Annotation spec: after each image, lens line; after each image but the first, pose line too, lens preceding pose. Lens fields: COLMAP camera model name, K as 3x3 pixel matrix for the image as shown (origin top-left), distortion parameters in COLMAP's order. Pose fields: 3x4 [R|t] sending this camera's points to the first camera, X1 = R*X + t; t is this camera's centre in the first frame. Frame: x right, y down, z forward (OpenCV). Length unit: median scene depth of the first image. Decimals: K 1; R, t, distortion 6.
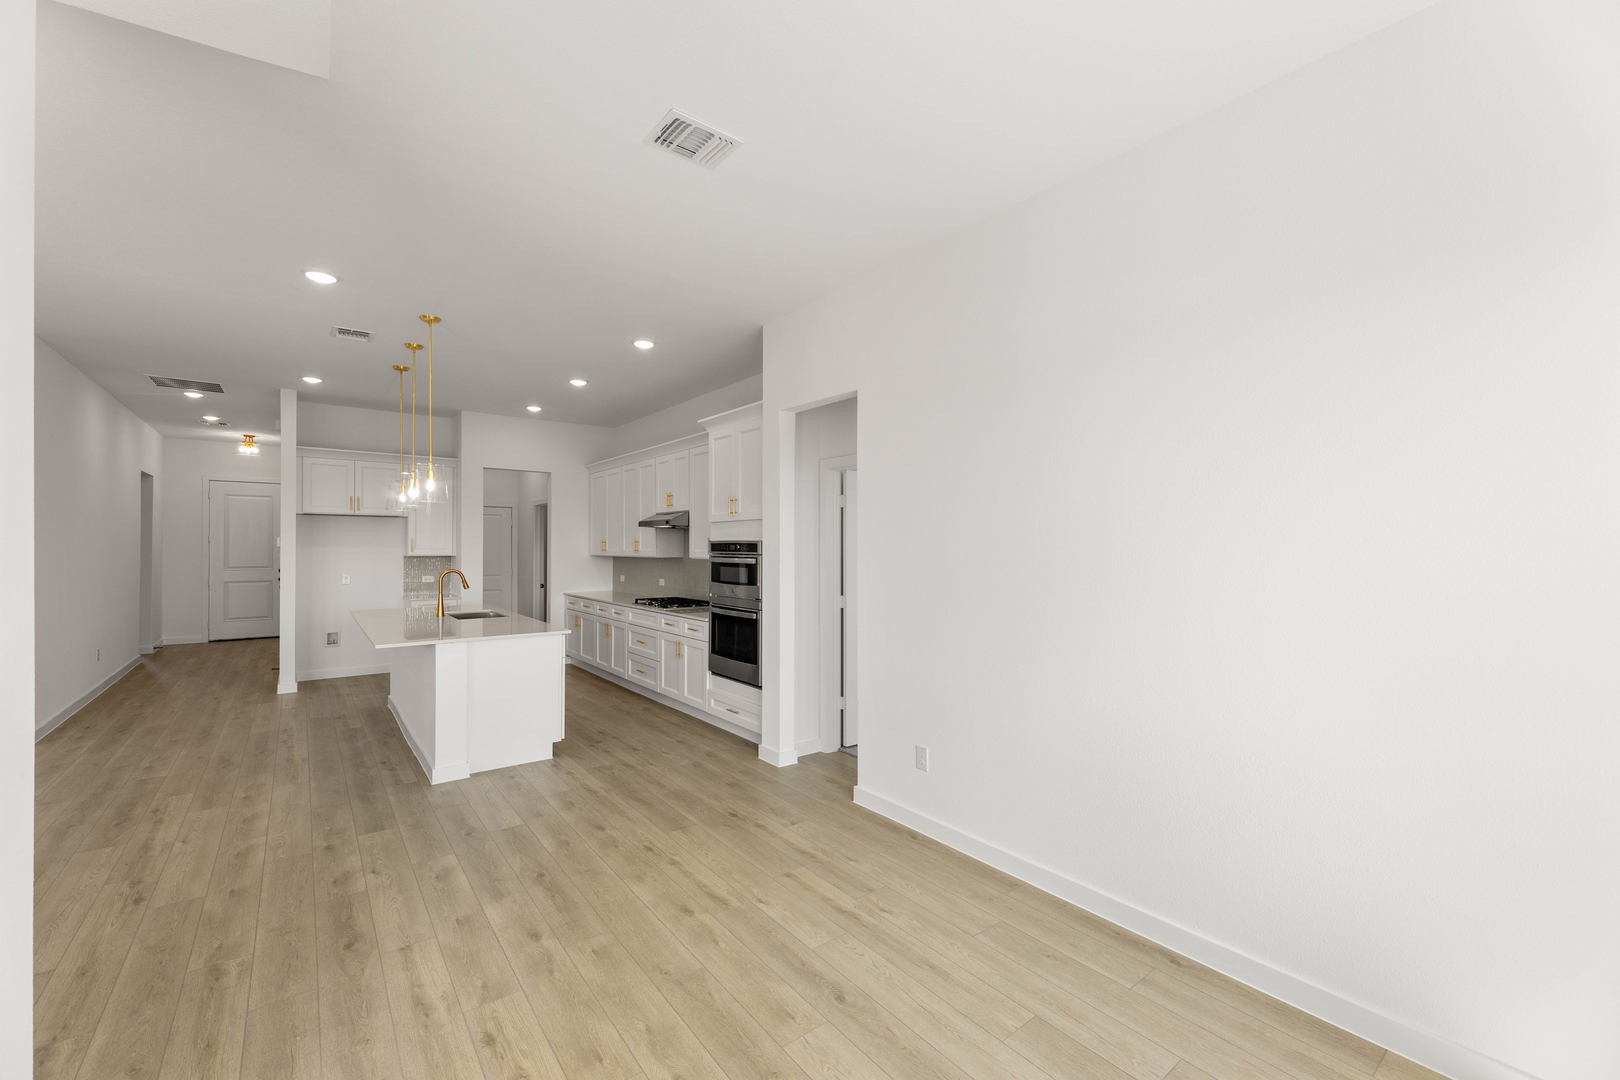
lens RADIAL K [[650.2, 0, 808.0], [0, 650.2, 549.3], [0, 0, 1]] dist [0.001137, 0.000073]
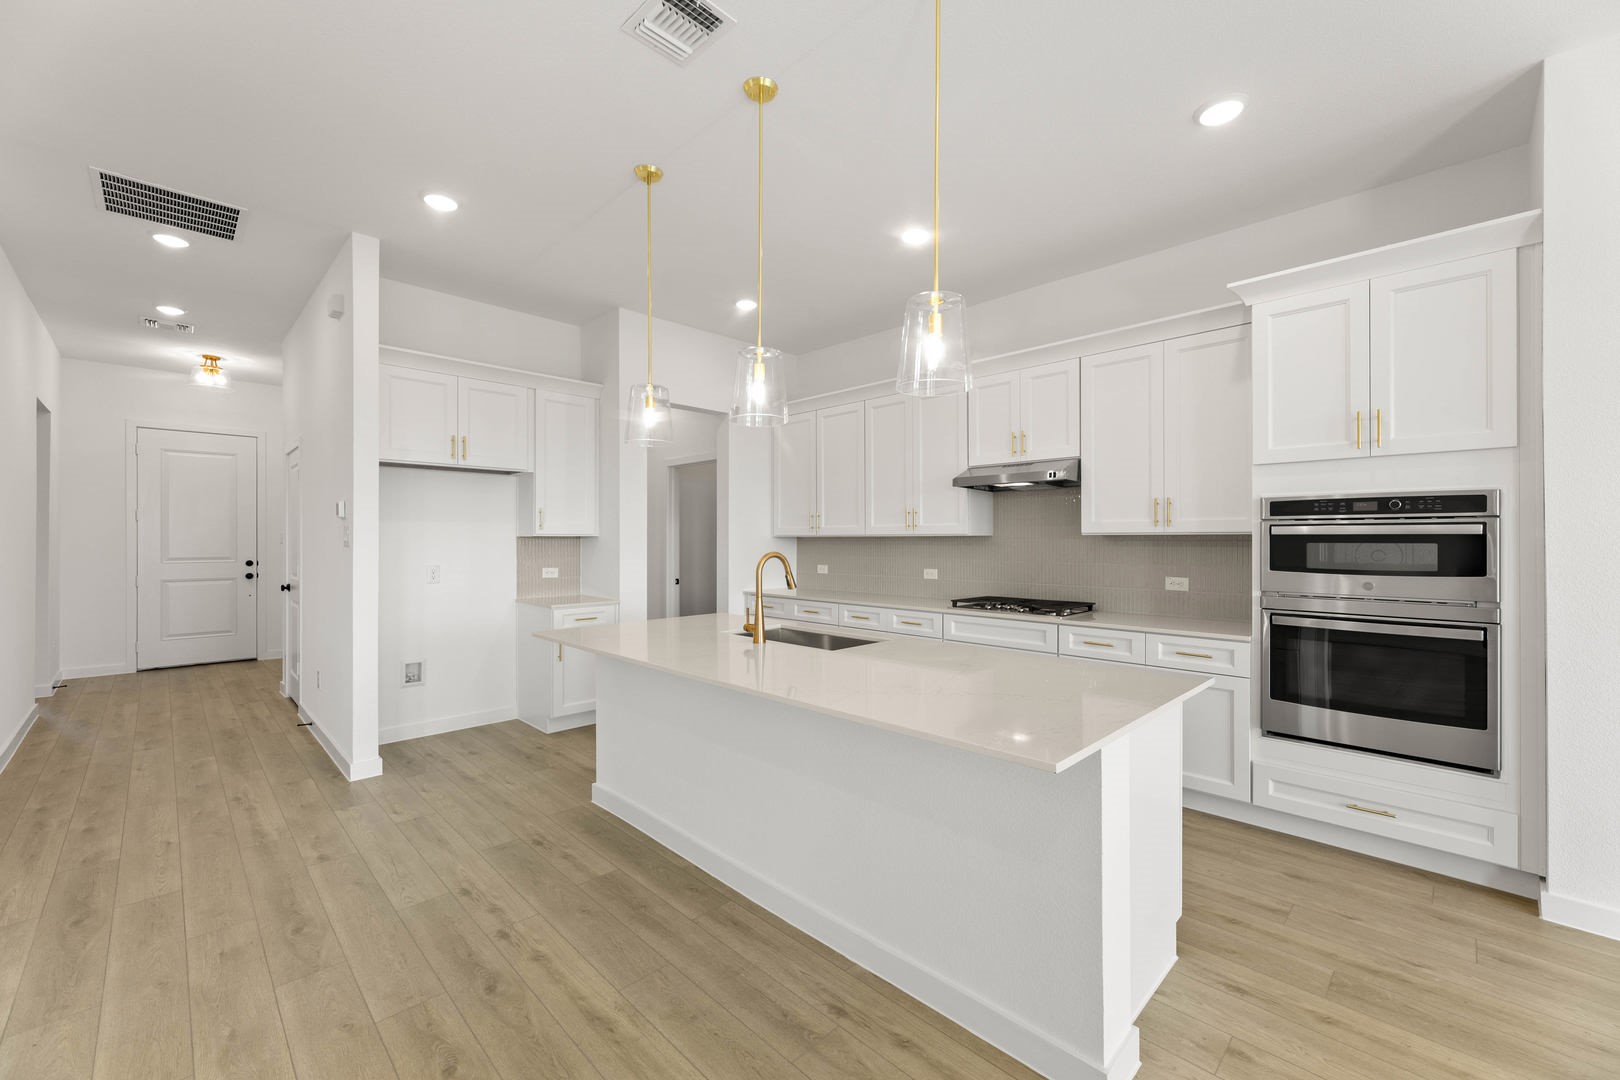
lens RADIAL K [[650.2, 0, 810.0], [0, 650.2, 540.0], [0, 0, 1]] dist [0.001630, 0.000016]
pose [[0.992857, -0.003960, 0.119244, -0.644687], [0.004147, 0.999991, -0.001314, 0.024499], [-0.119238, 0.001799, 0.992864, 0.527222]]
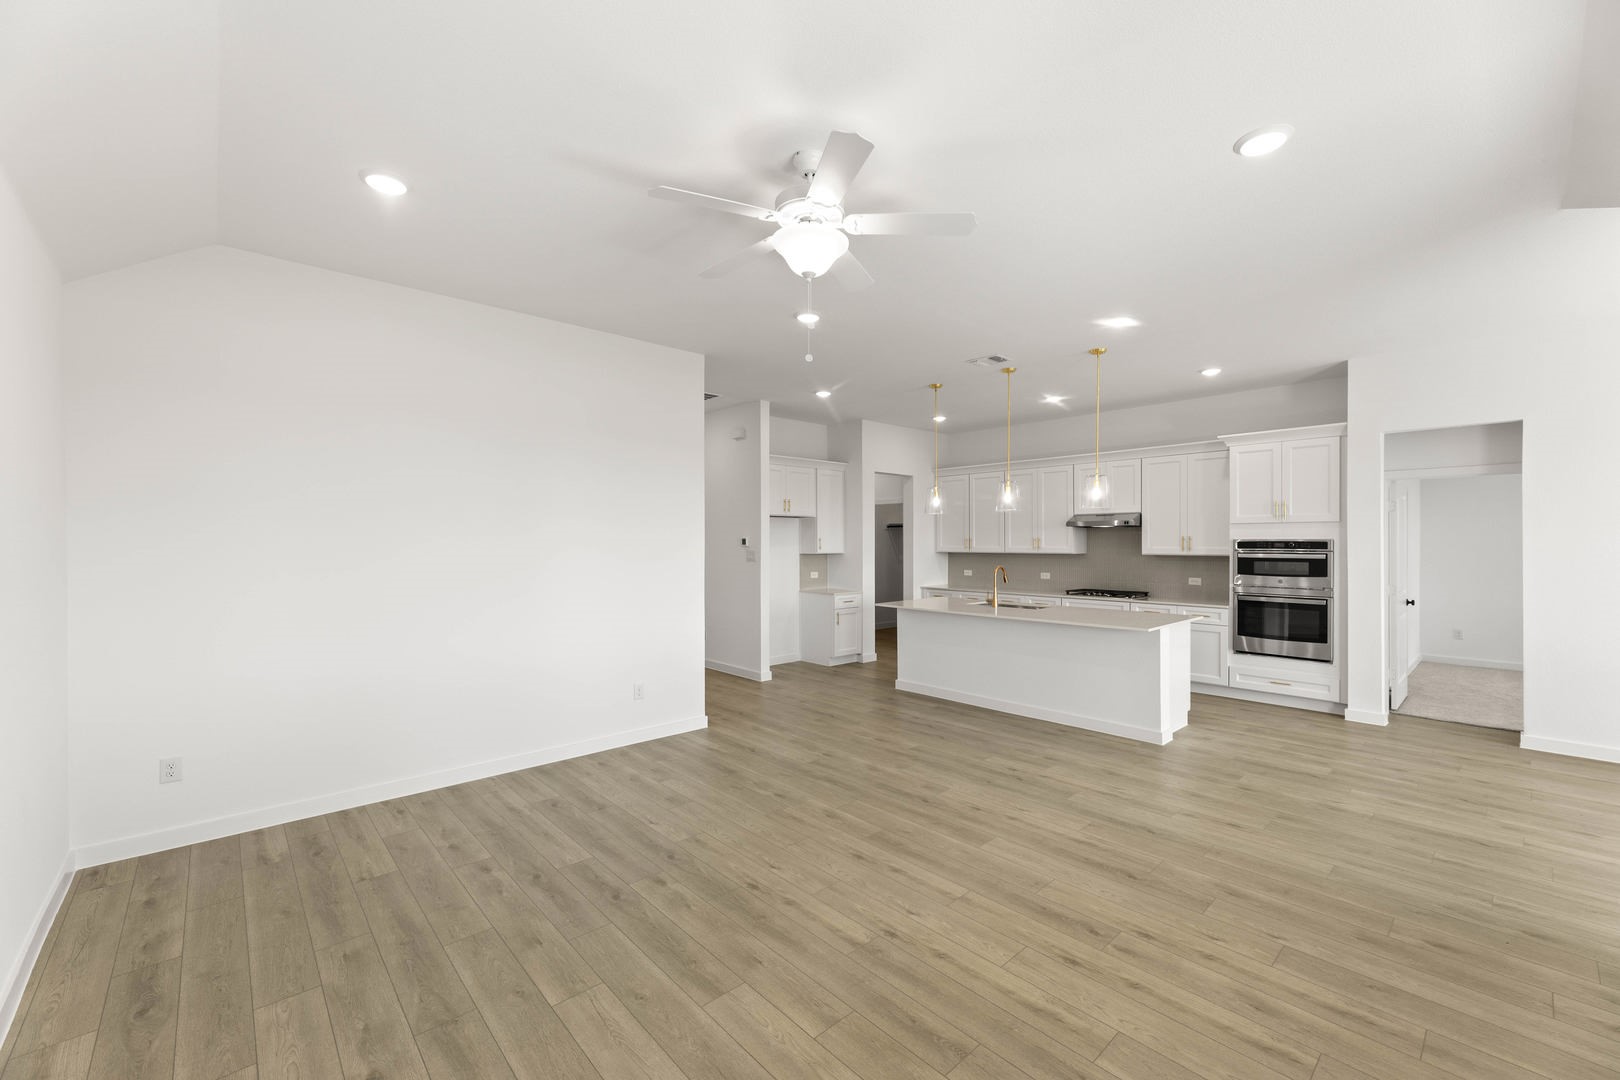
lens RADIAL K [[650.2, 0, 808.0], [0, 650.2, 549.3], [0, 0, 1]] dist [0.001137, 0.000073]
pose [[0.997417, -0.007156, 0.071464, -1.066718], [0.006458, 0.999929, 0.009997, -0.012292], [-0.071531, -0.009509, 0.997393, -0.117156]]
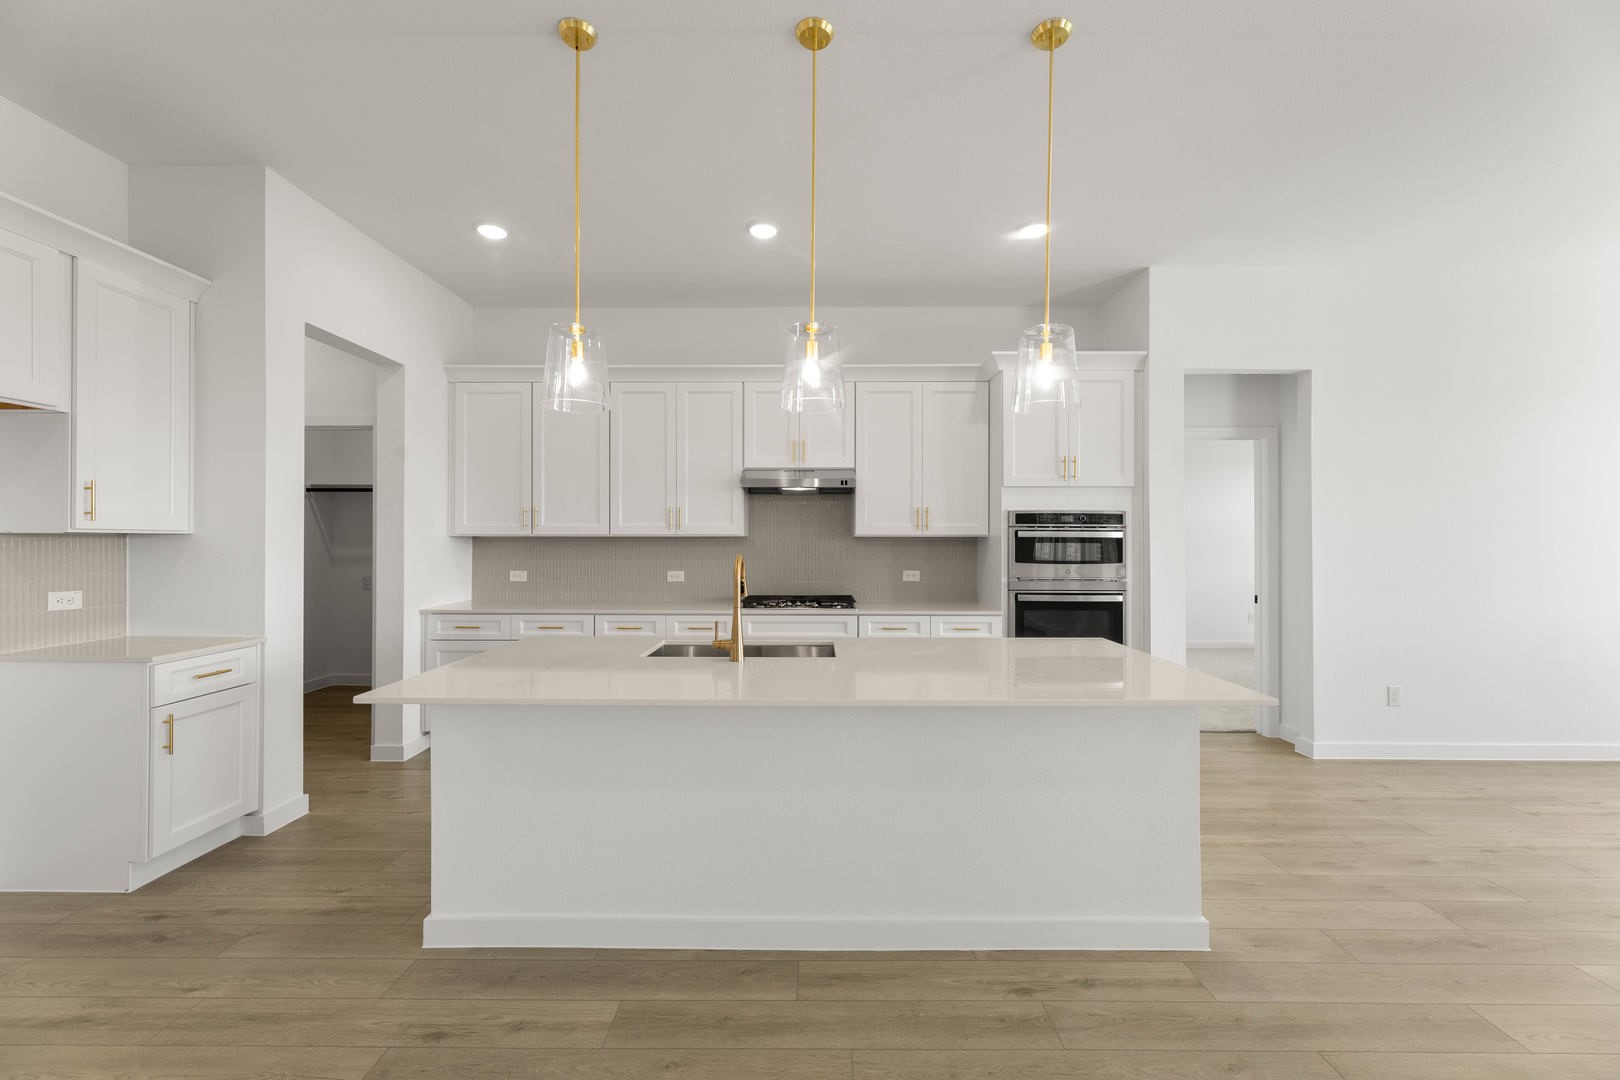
lens RADIAL K [[650.2, 0, 810.0], [0, 650.2, 540.0], [0, 0, 1]] dist [0.001630, 0.000016]
pose [[0.621167, -0.001621, 0.783676, -0.968811], [0.002673, 0.999996, -0.000050, 0.023592], [-0.783674, 0.002126, 0.621169, 0.753245]]
